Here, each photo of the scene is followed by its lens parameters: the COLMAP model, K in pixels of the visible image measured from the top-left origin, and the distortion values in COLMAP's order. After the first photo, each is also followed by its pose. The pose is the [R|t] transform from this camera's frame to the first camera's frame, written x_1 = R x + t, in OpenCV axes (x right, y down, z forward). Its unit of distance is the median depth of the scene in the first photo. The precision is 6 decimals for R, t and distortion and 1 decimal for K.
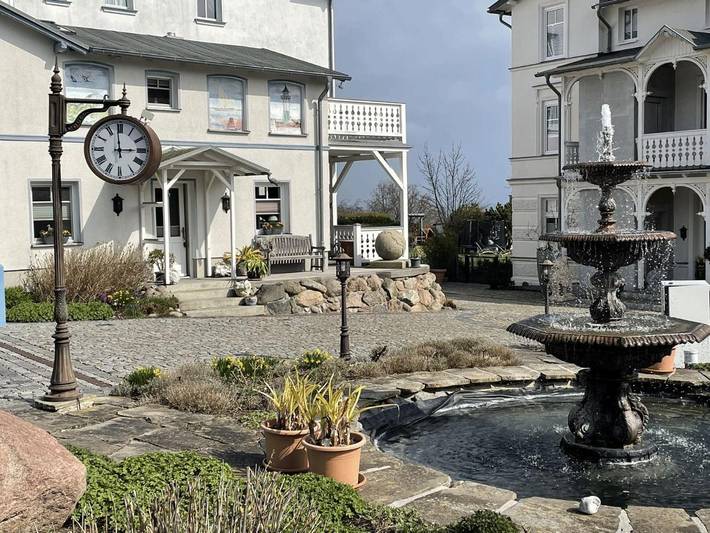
lens RADIAL K [[888.8, 0, 355.0], [0, 888.8, 266.5], [0, 0, 1]] dist [0.171486, -0.005556]
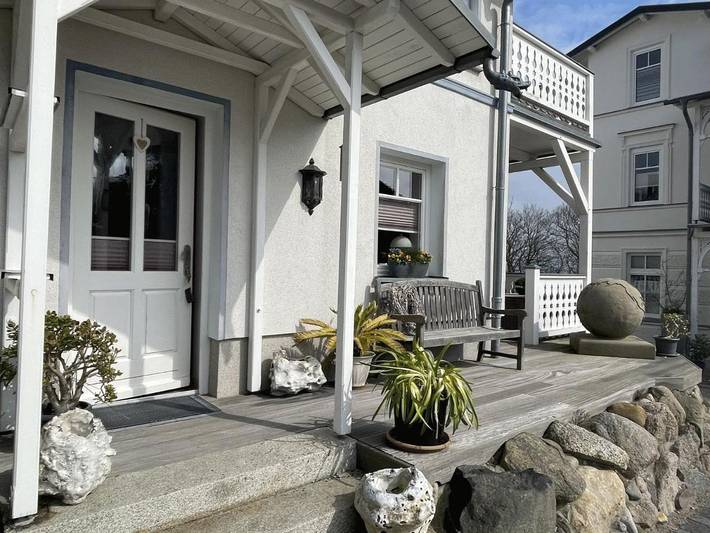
lens RADIAL K [[474.5, 0, 355.0], [0, 474.5, 266.5], [0, 0, 1]] dist [0.000285, 0.000197]
pose [[0.998306, 0.042758, 0.039467, -0.132125], [-0.039821, 0.996580, -0.072401, -0.024654], [-0.042428, 0.070707, 0.996594, 0.803759]]
